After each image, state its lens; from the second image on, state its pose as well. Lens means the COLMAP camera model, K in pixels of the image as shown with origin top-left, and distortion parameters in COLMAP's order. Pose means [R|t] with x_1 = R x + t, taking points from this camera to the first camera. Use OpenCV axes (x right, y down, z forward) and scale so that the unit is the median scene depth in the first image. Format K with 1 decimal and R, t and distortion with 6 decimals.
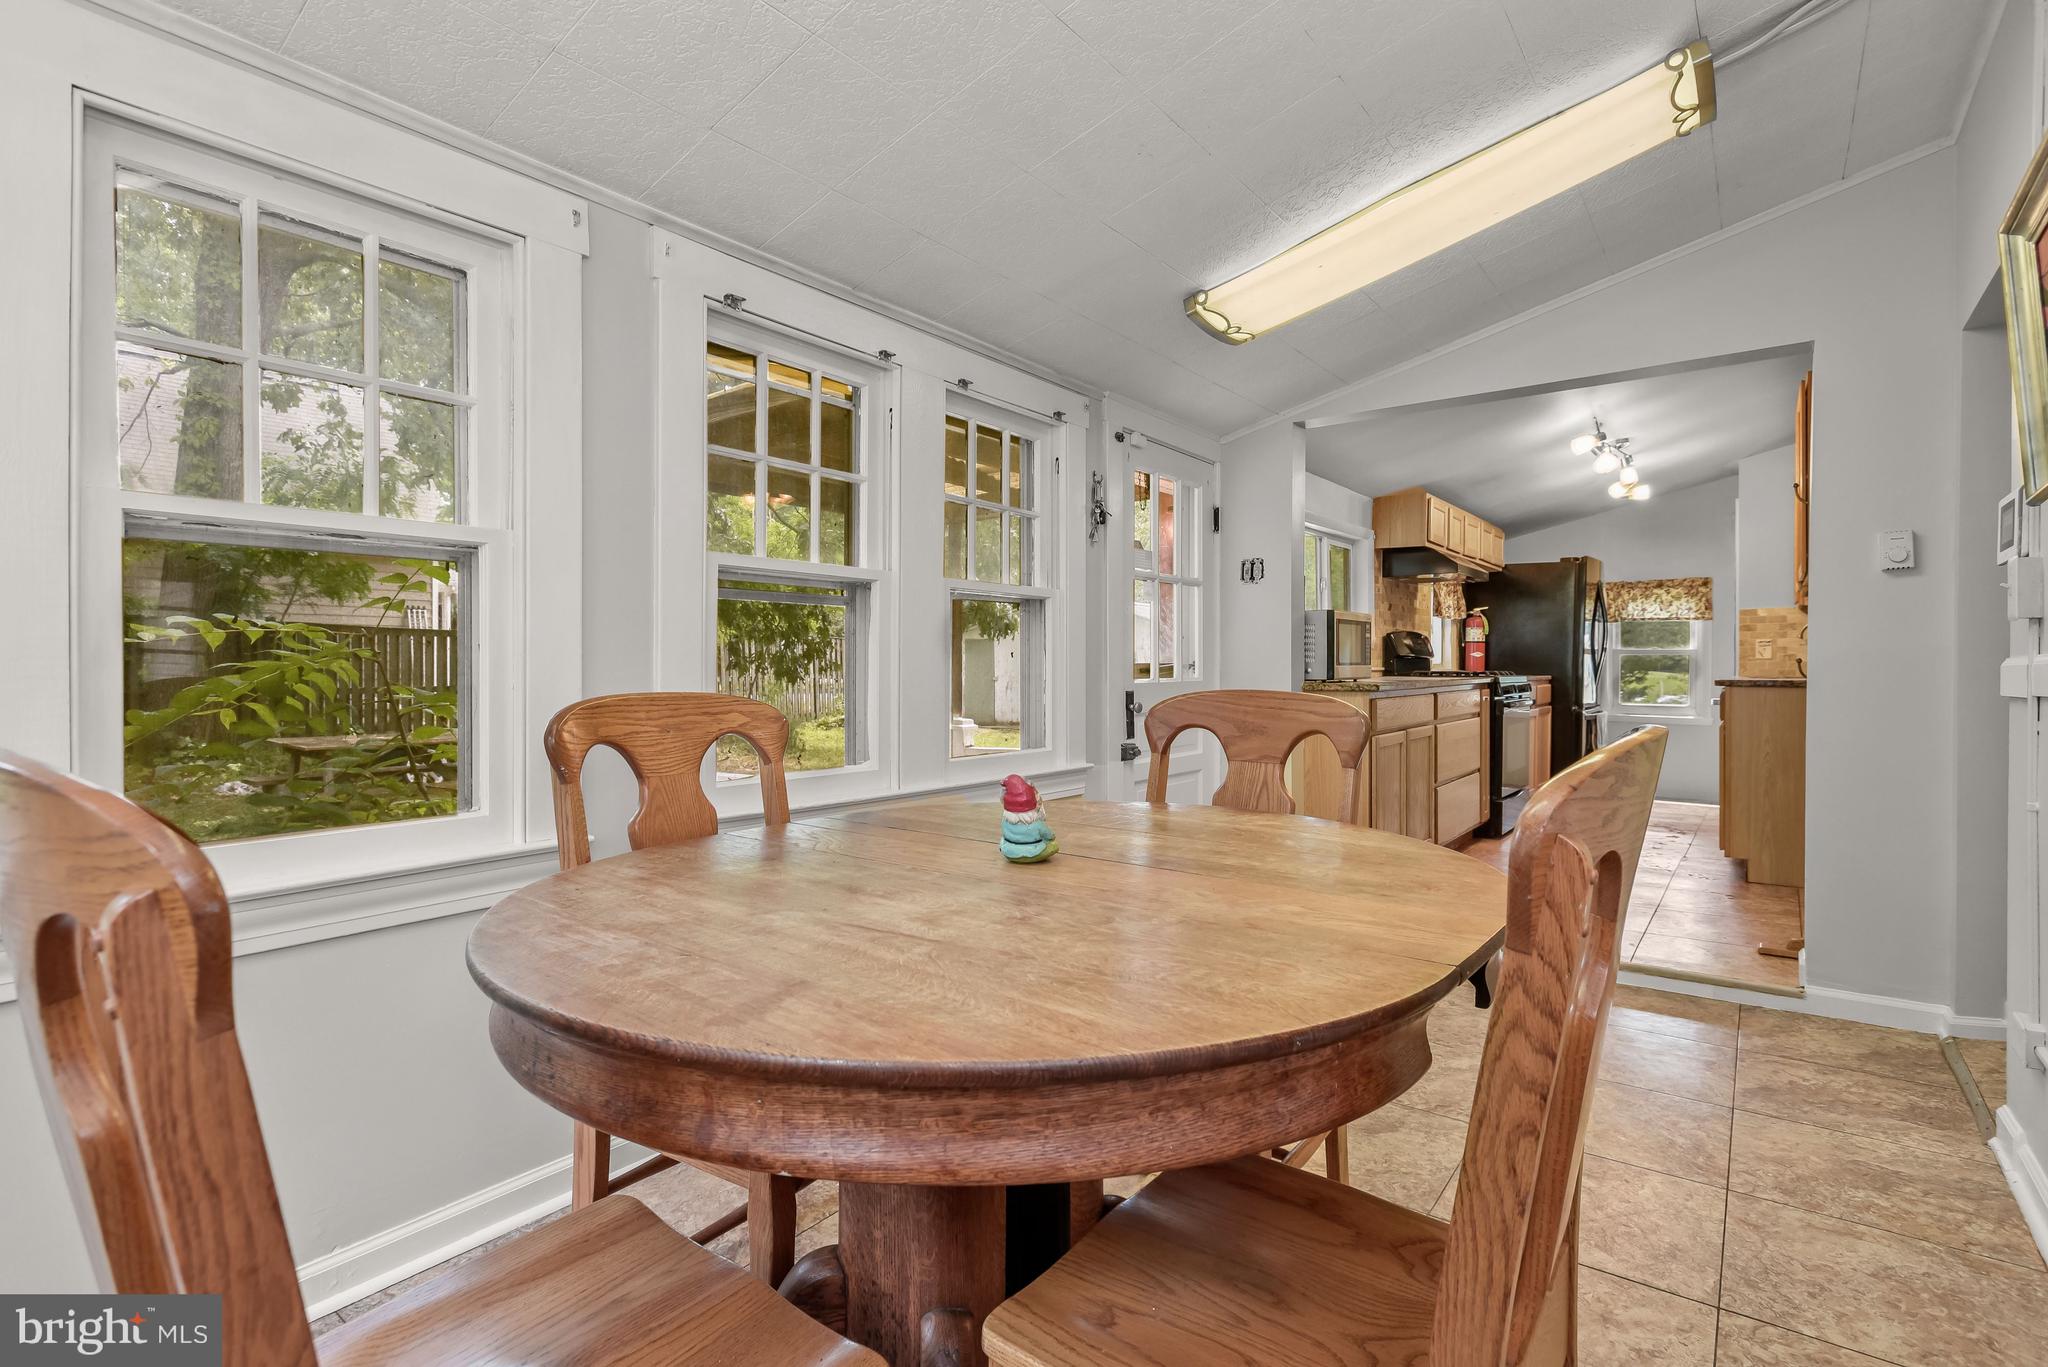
lens RADIAL K [[970.2, 0, 1021.9], [0, 970.2, 669.5], [0, 0, 1]] dist [0.001019, -0.000031]
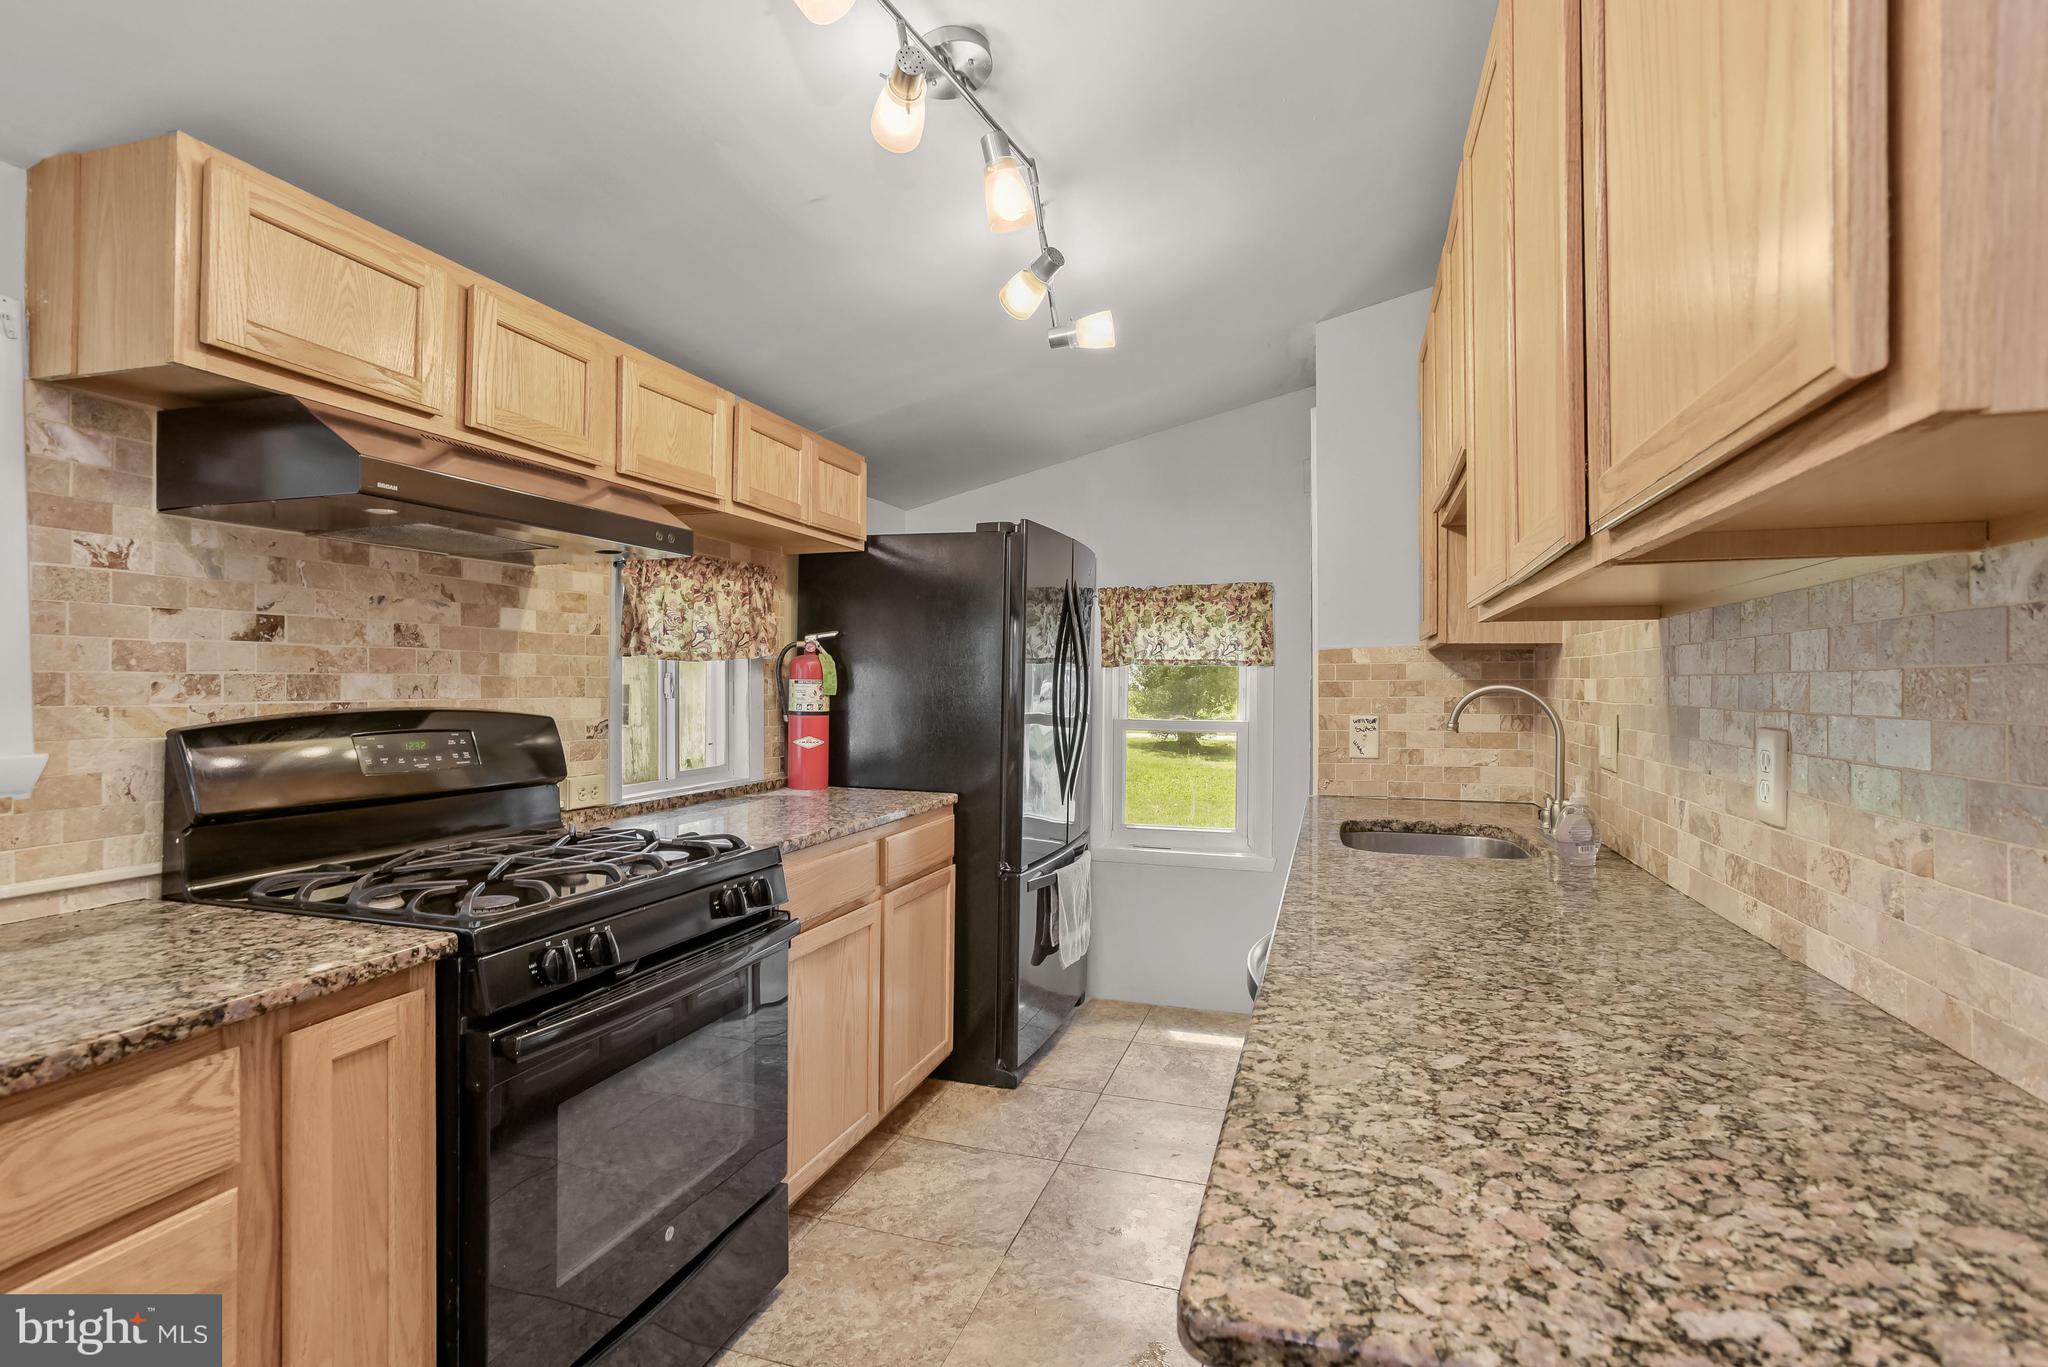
lens RADIAL K [[999.3, 0, 1034.8], [0, 999.3, 690.6], [0, 0, 1]] dist [-0.061363, 0.024784]
pose [[0.933570, -0.002453, 0.358386, 0.426818], [0.002693, 0.999996, -0.000172, -0.040347], [-0.358385, 0.001126, 0.933573, 0.583935]]
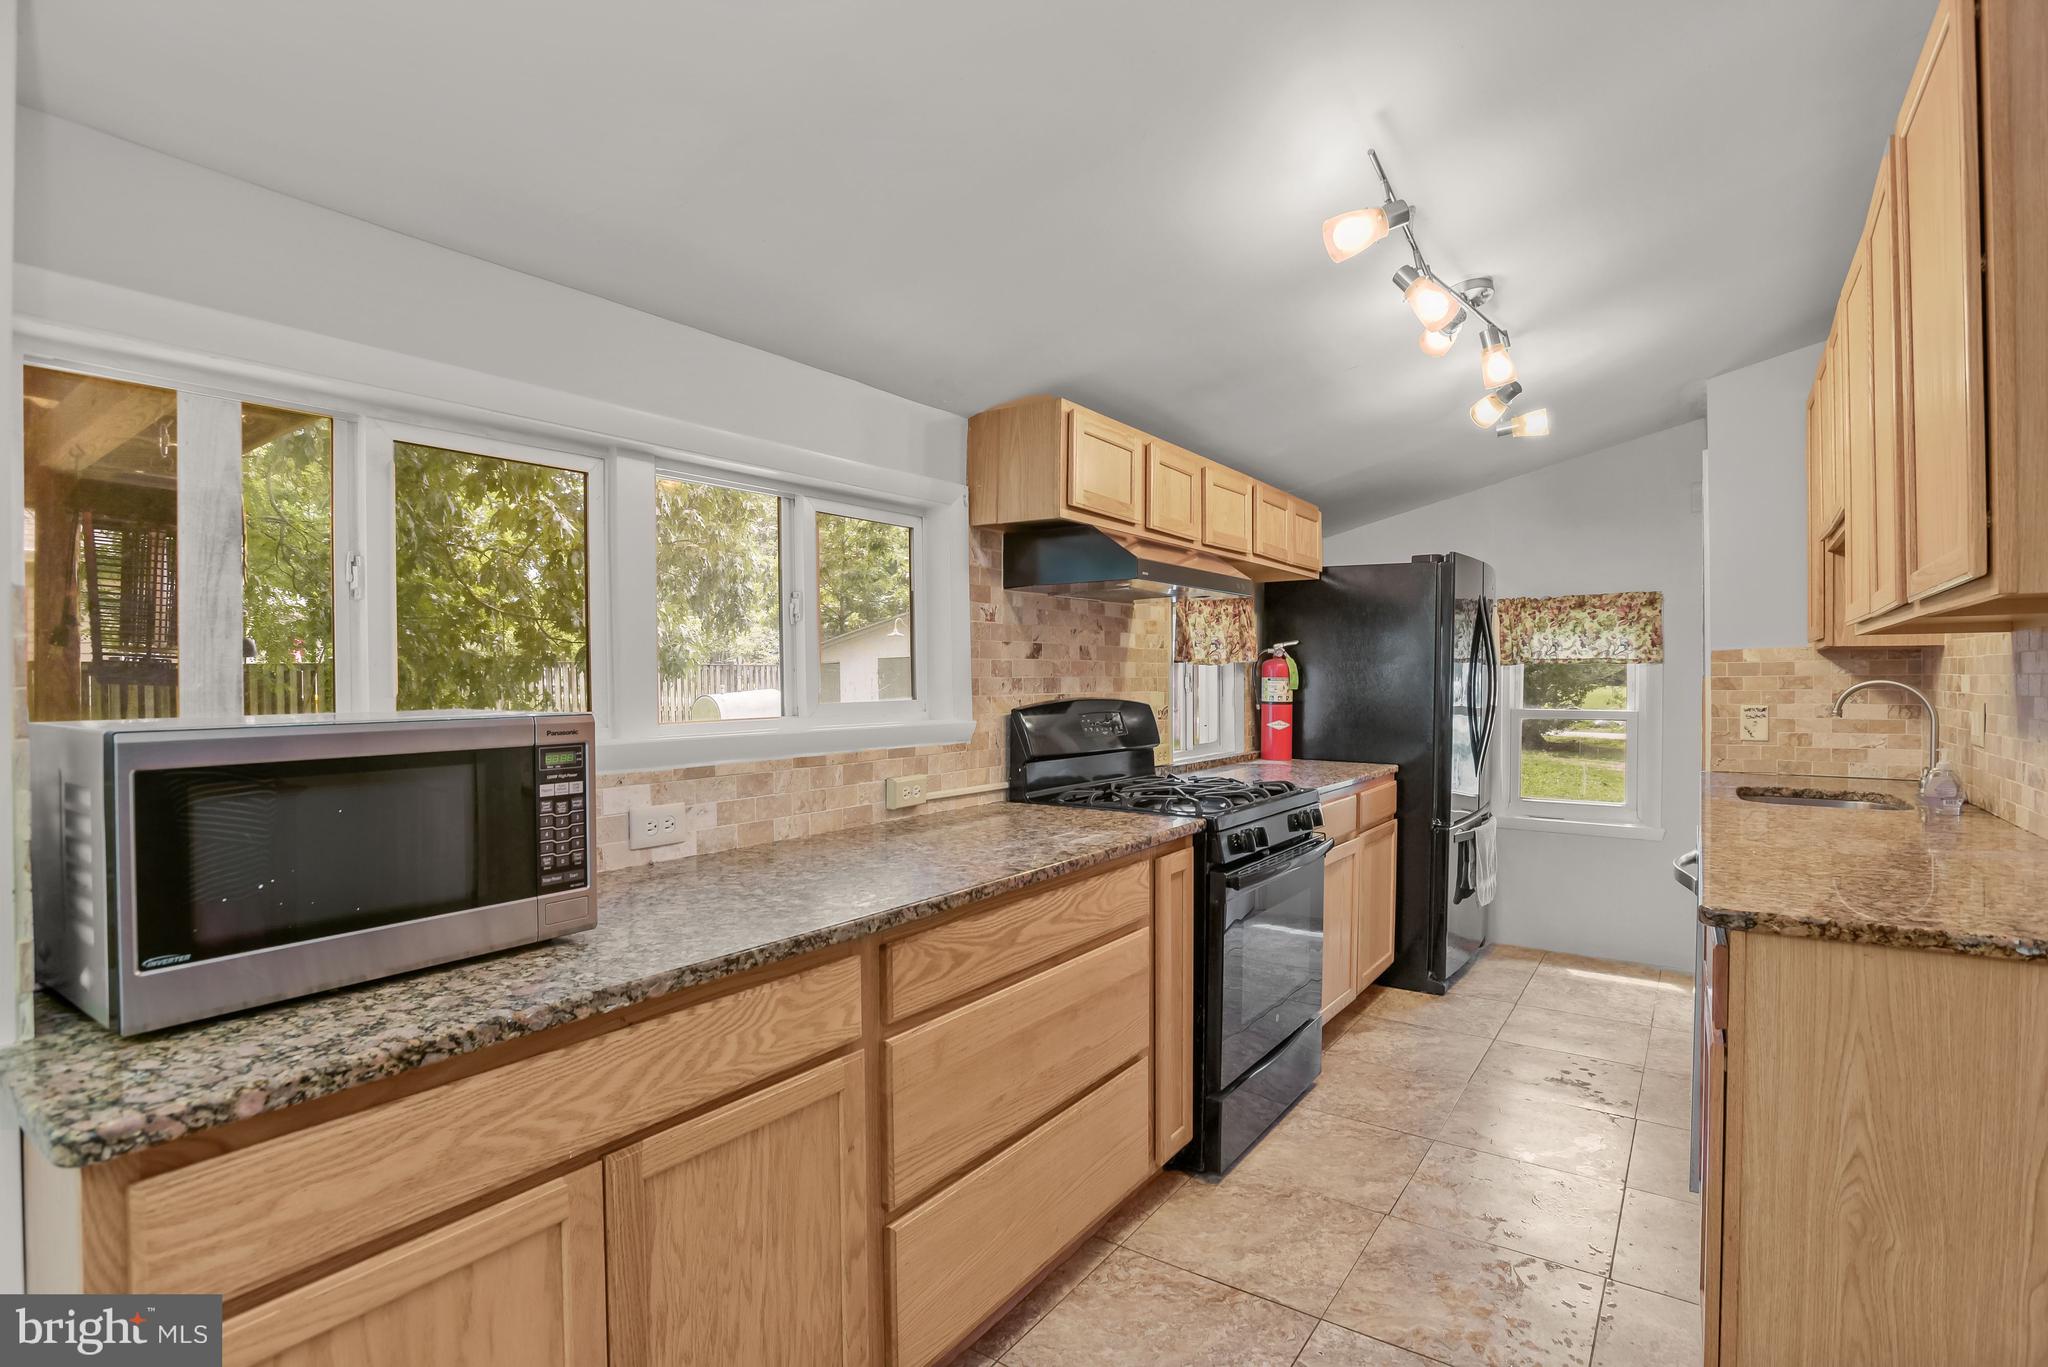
lens RADIAL K [[999.3, 0, 1034.8], [0, 999.3, 690.6], [0, 0, 1]] dist [-0.061363, 0.024784]
pose [[0.998254, -0.006017, 0.058754, 0.308148], [0.005776, 0.999974, 0.004264, -0.041288], [-0.058778, -0.003918, 0.998263, 0.447949]]
